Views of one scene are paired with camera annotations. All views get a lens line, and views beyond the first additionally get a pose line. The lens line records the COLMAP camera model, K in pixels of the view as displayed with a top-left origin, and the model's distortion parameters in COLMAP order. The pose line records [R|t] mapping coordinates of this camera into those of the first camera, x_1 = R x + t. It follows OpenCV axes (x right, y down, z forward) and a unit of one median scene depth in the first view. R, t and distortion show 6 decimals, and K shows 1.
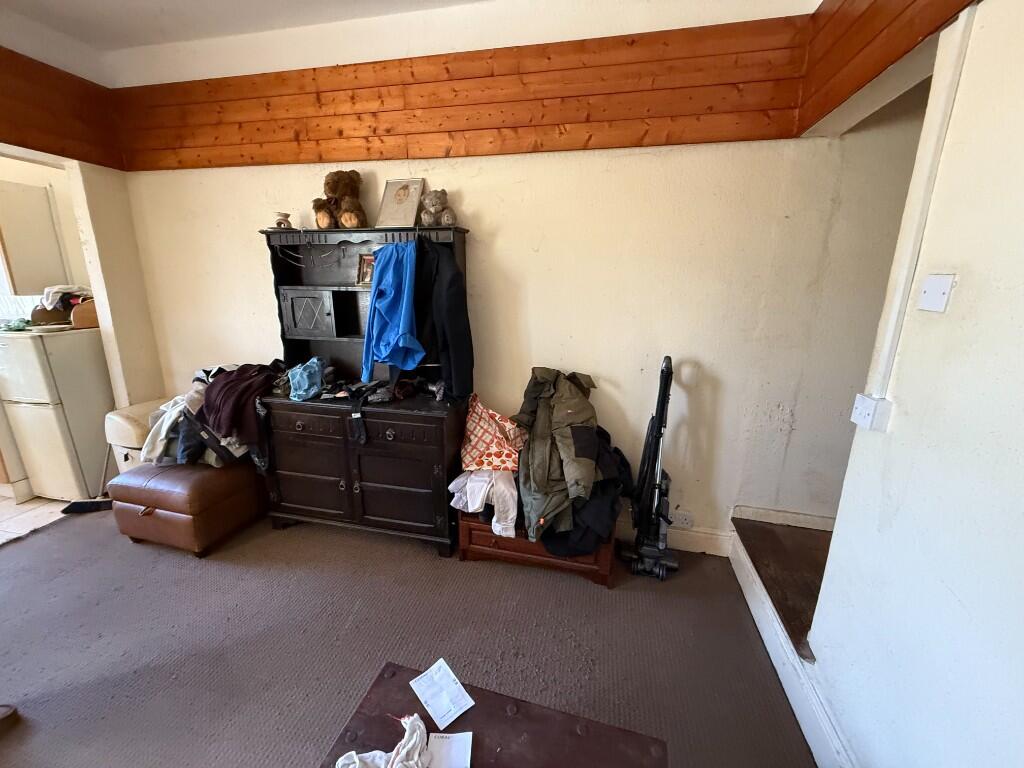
lens RADIAL K [[407.2, 0, 512.2], [0, 407.2, 385.2], [0, 0, 1]] dist [0.000909, -0.000428]
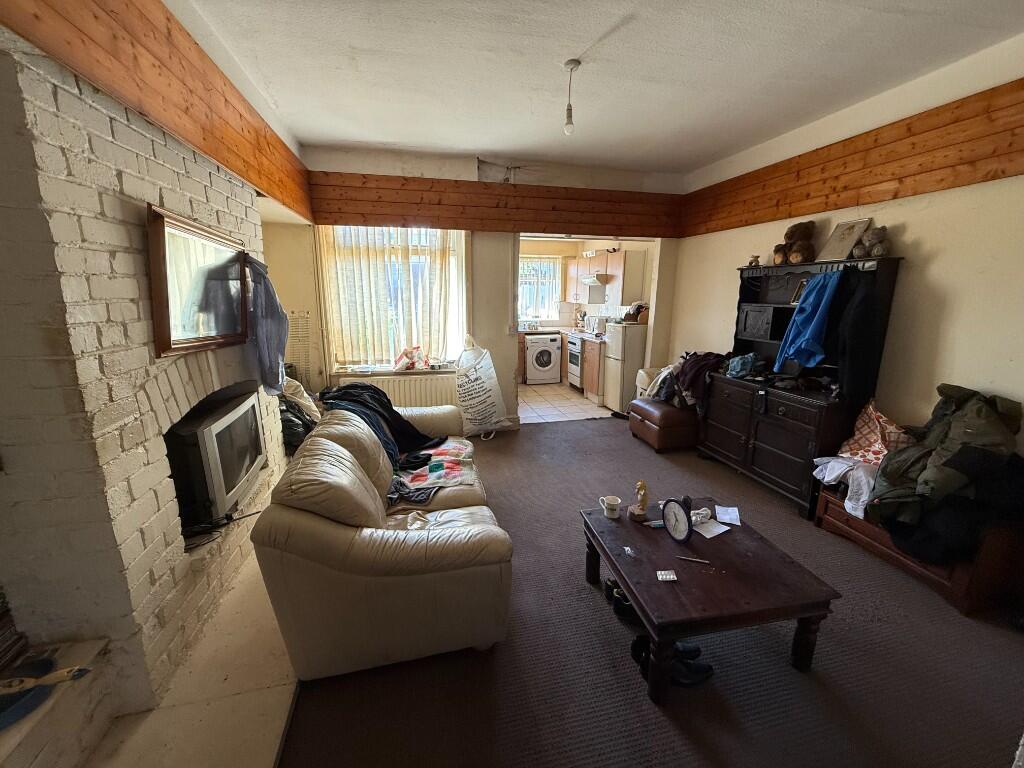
lens RADIAL K [[407.2, 0, 511.4], [0, 407.2, 382.9], [0, 0, 1]] dist [0.000909, -0.000428]
pose [[0.437023, 0.183402, -0.880554, 0.478505], [-0.215851, 0.971767, 0.095272, 0.091179], [0.873166, 0.148432, 0.464272, -0.438715]]
